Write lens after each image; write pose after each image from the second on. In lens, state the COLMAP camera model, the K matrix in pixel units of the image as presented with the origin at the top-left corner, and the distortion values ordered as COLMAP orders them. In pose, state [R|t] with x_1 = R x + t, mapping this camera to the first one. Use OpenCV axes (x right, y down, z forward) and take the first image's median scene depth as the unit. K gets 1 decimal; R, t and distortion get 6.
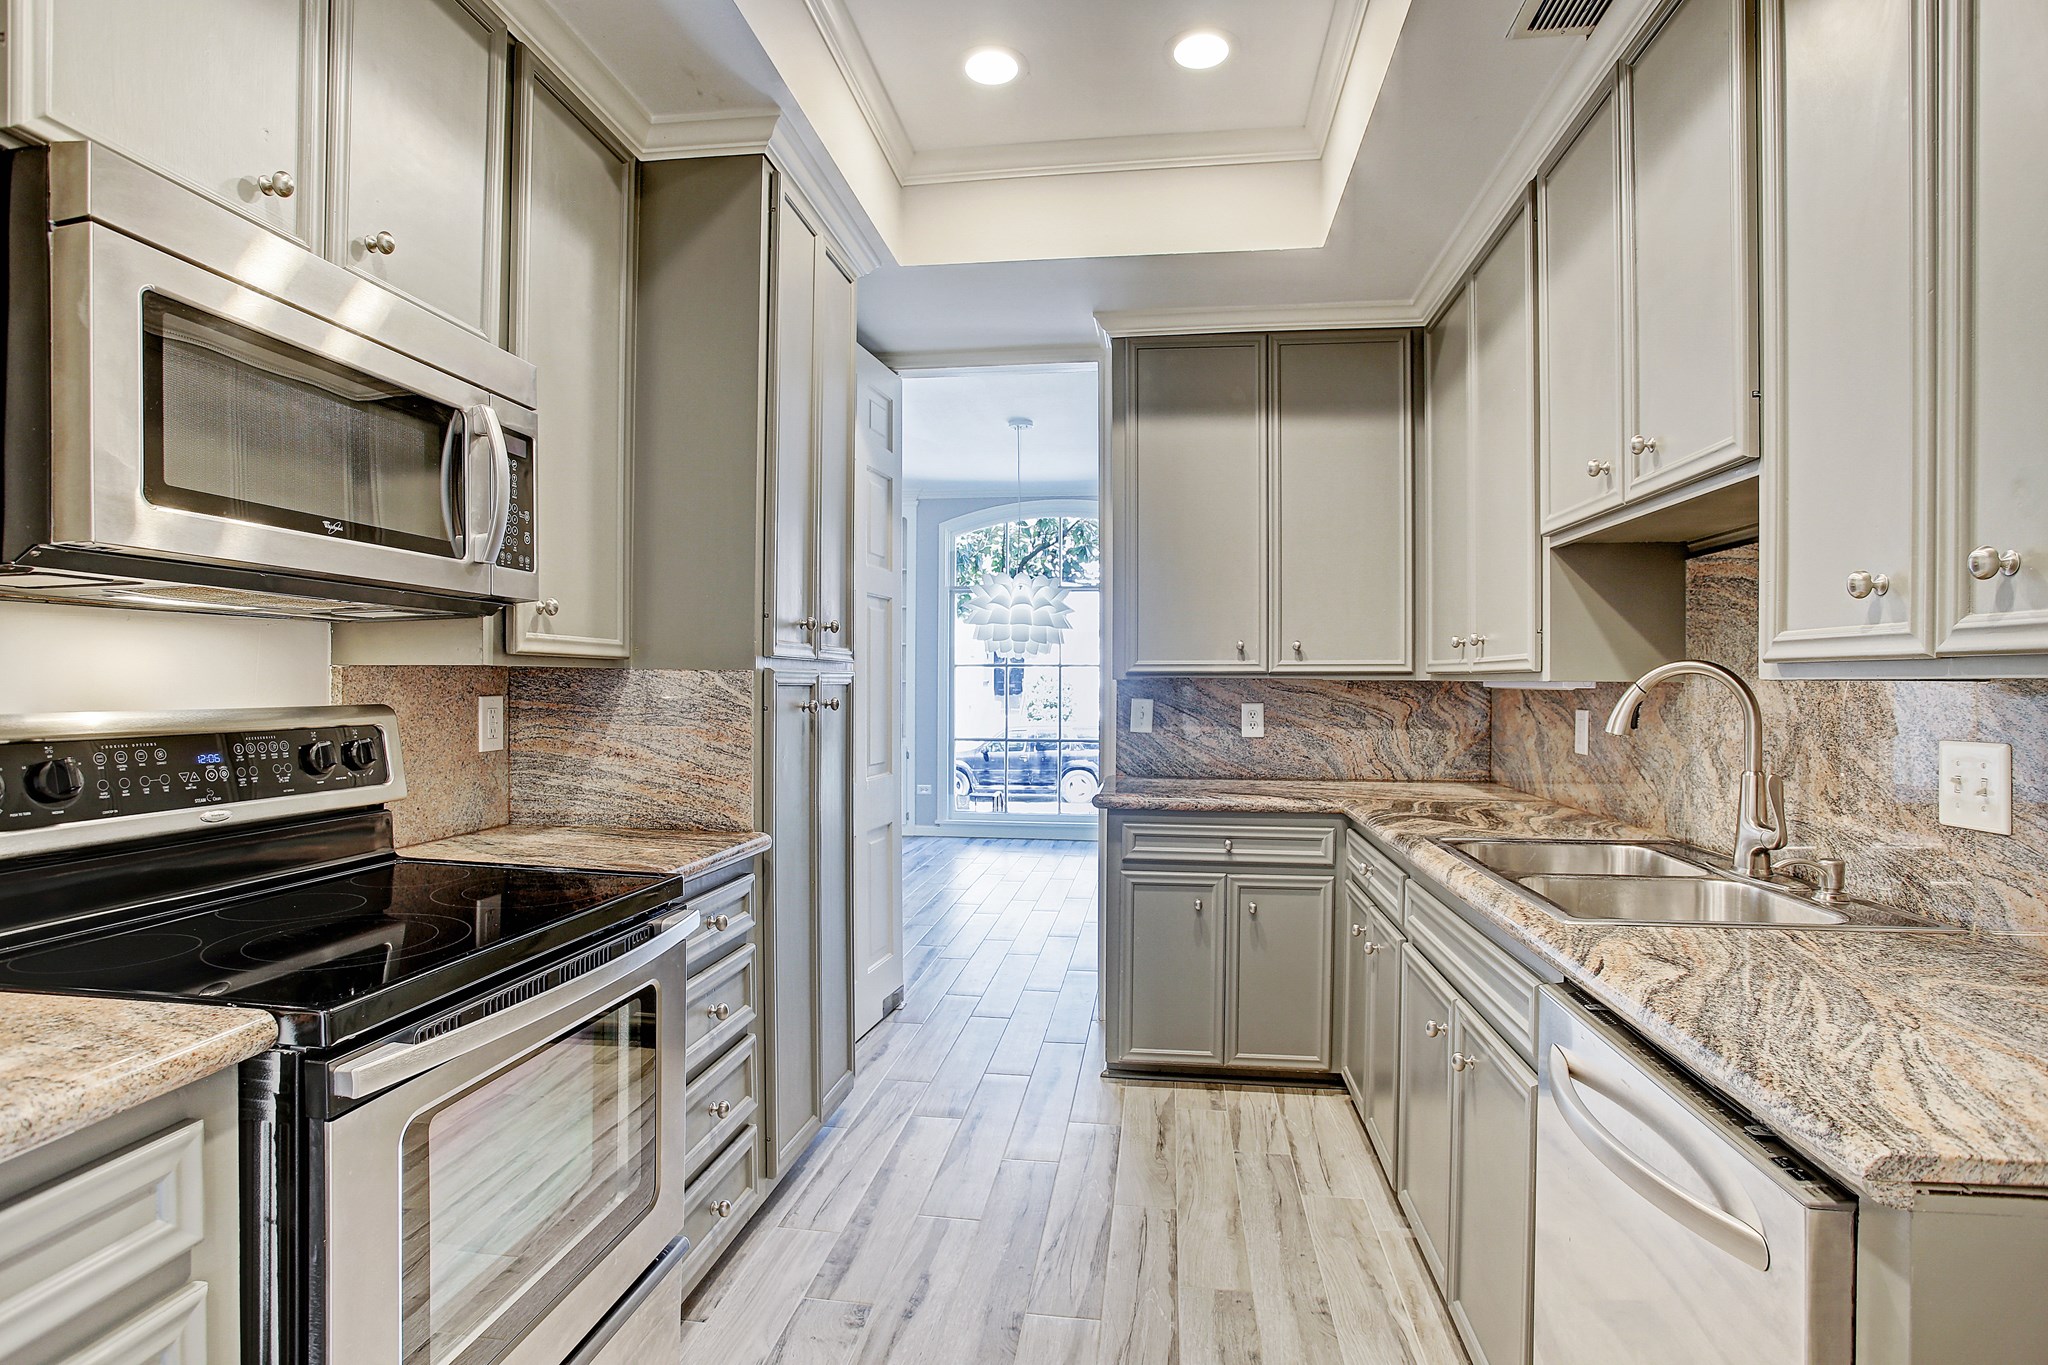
lens RADIAL K [[1038.8, 0, 1030.0], [0, 1038.8, 698.6], [0, 0, 1]] dist [-0.104094, 0.083064]
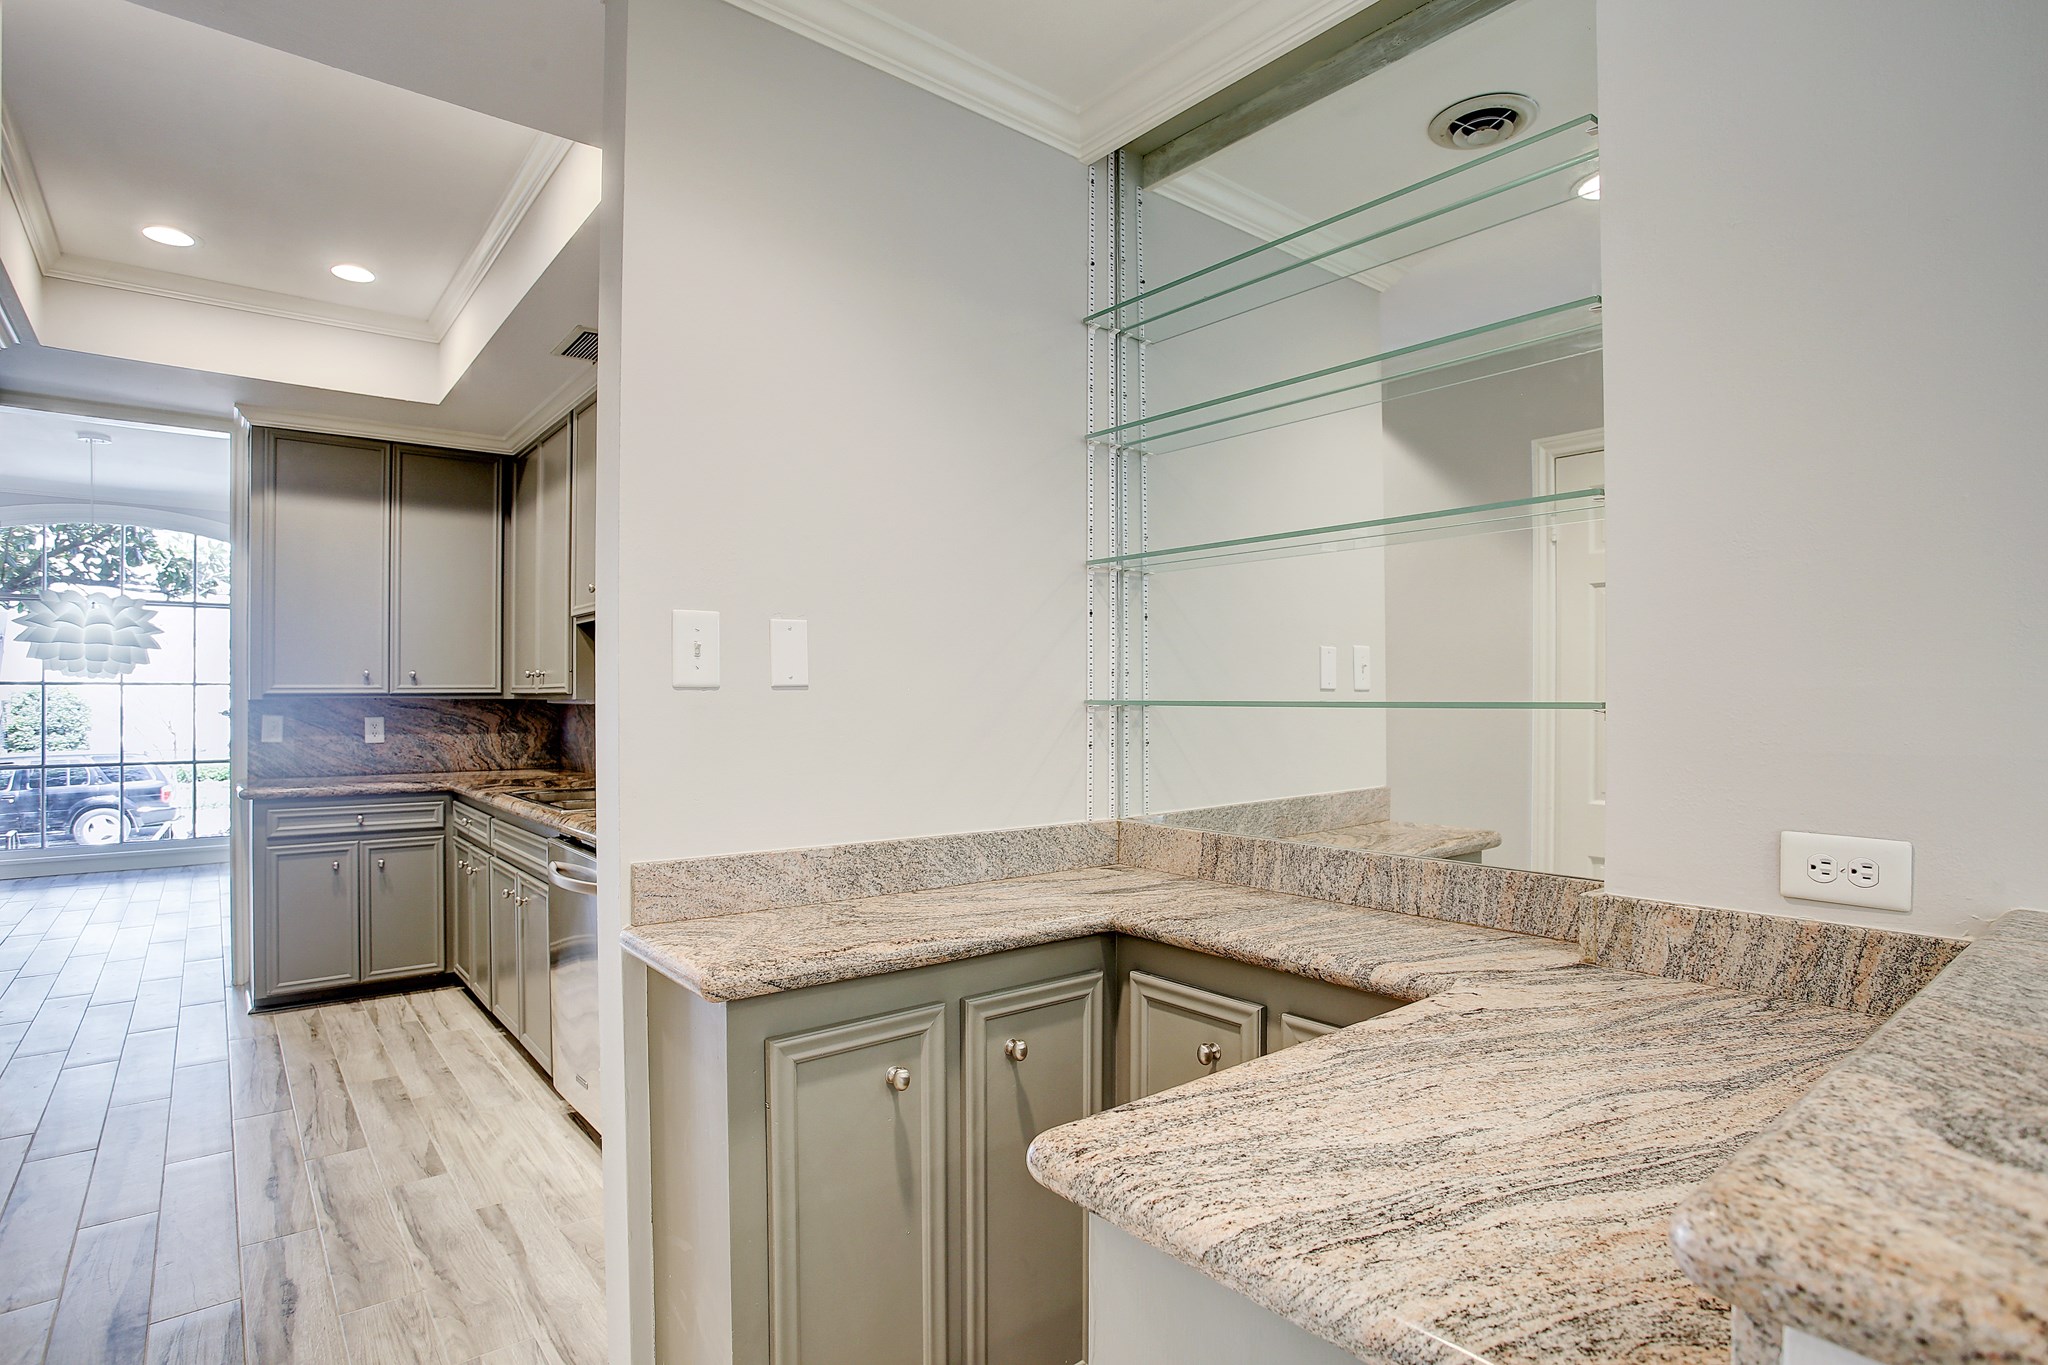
lens RADIAL K [[1024.8, 0, 1030.8], [0, 1024.8, 685.3], [0, 0, 1]] dist [-0.058225, 0.021288]
pose [[0.683919, 0.002958, 0.729552, -0.169285], [0.017550, 0.999636, -0.020505, 0.005979], [-0.729347, 0.026827, 0.683618, -0.563330]]
